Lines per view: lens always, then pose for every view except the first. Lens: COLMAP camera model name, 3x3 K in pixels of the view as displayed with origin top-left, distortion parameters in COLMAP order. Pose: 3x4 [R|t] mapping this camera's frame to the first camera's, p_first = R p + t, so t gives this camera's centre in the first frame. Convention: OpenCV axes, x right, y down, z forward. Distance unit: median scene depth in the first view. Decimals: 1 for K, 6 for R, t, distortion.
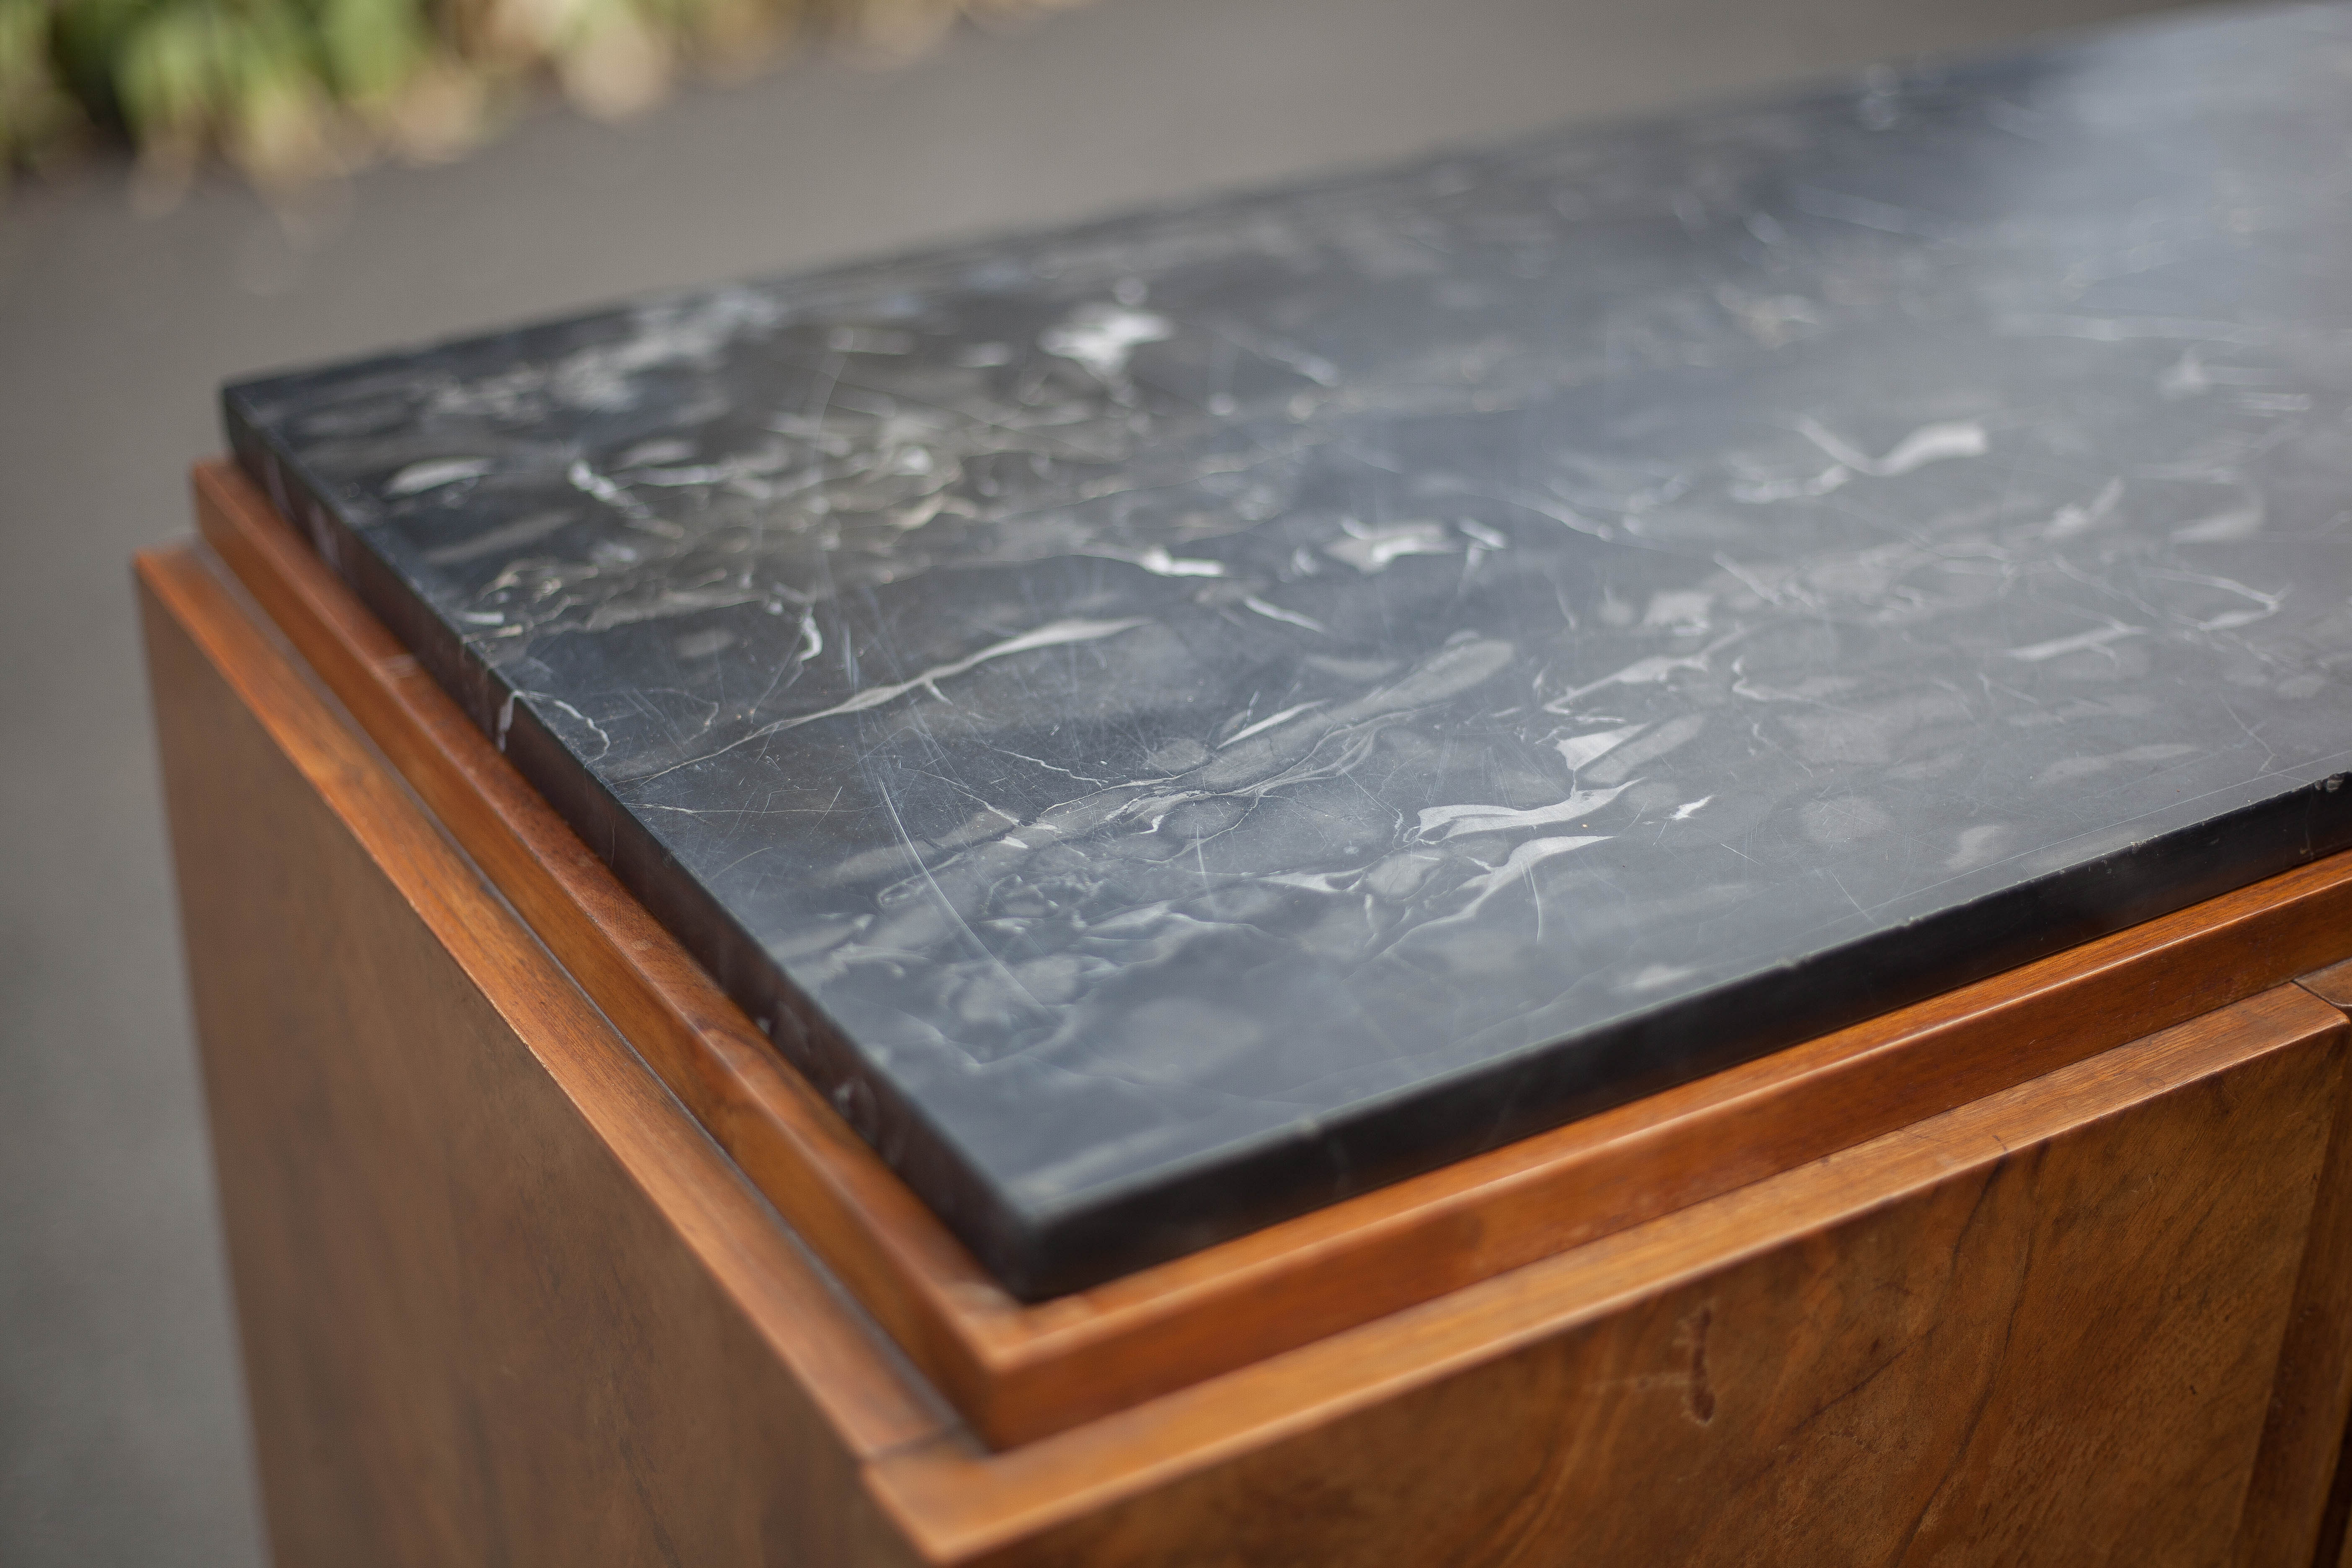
lens RADIAL K [[3548.2, 0, 1161.9], [0, 3548.2, 786.7], [0, 0, 1]] dist [-0.137472, 0.000000]
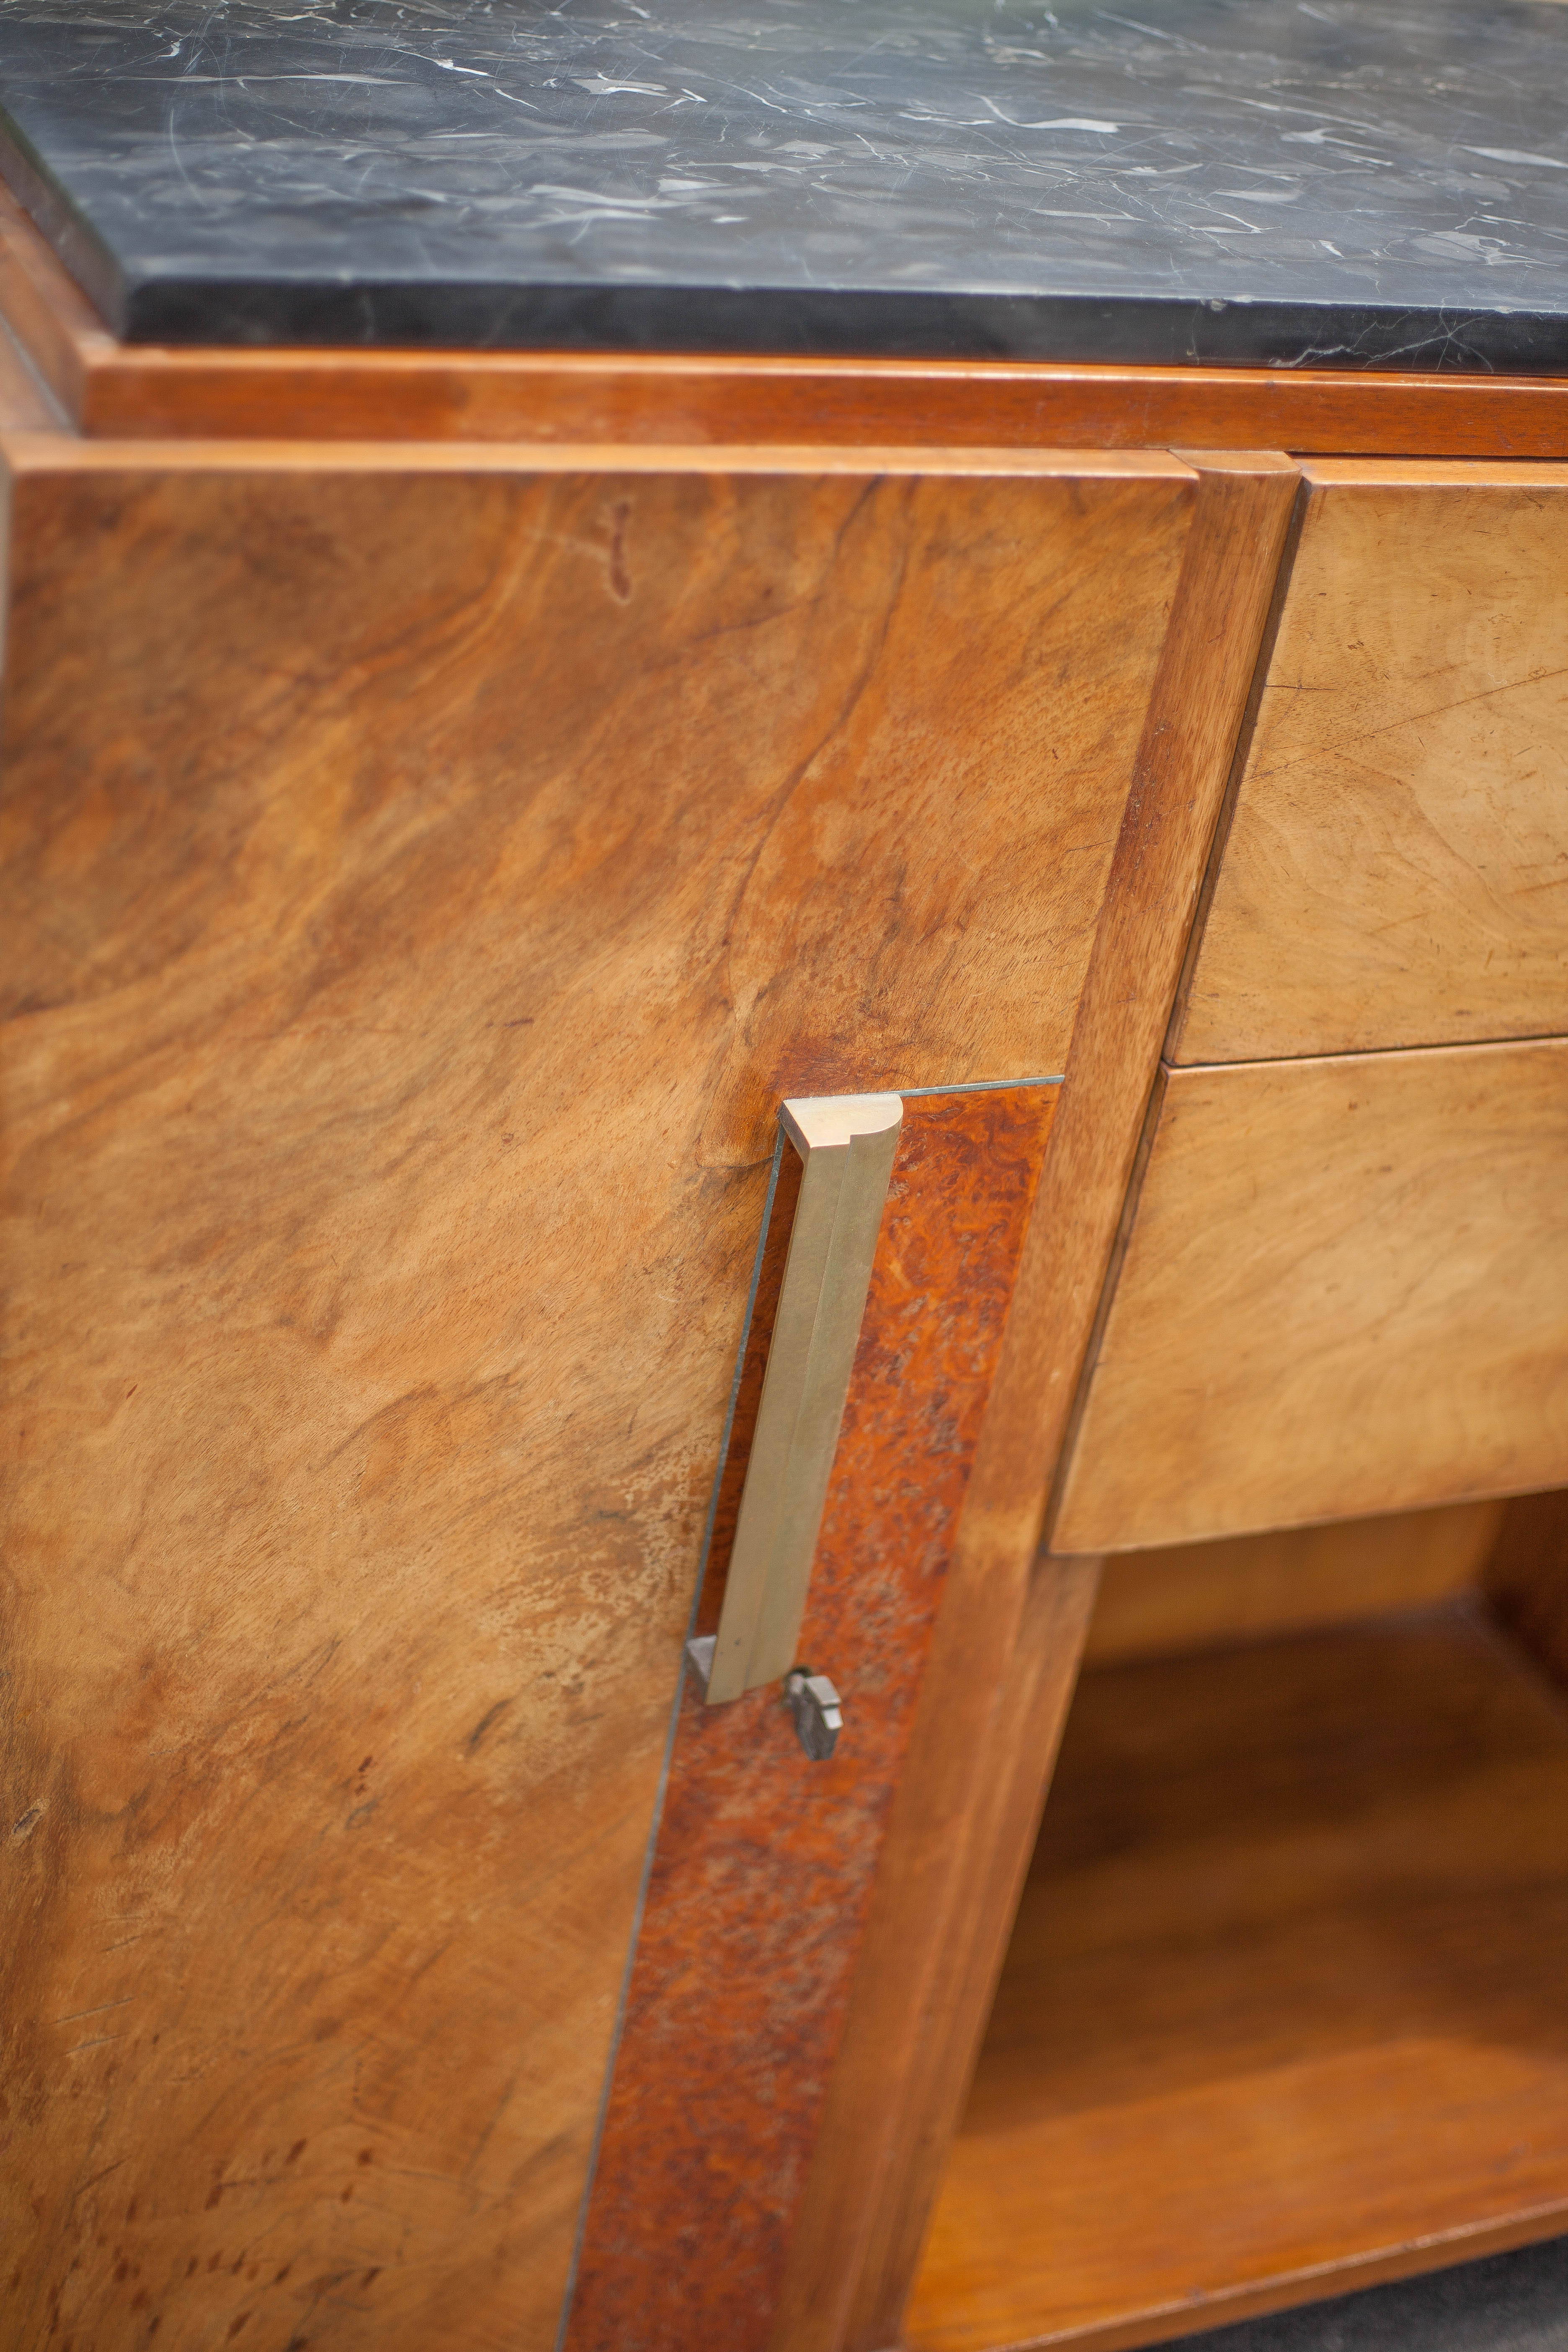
lens RADIAL K [[3548.2, 0, 795.6], [0, 3548.2, 1175.2], [0, 0, 1]] dist [-0.137472, 0.000000]
pose [[0.980281, 0.188862, -0.058133, 0.319358], [-0.187794, 0.981930, 0.023371, 0.330634], [0.061497, -0.011993, 0.998035, -0.372469]]
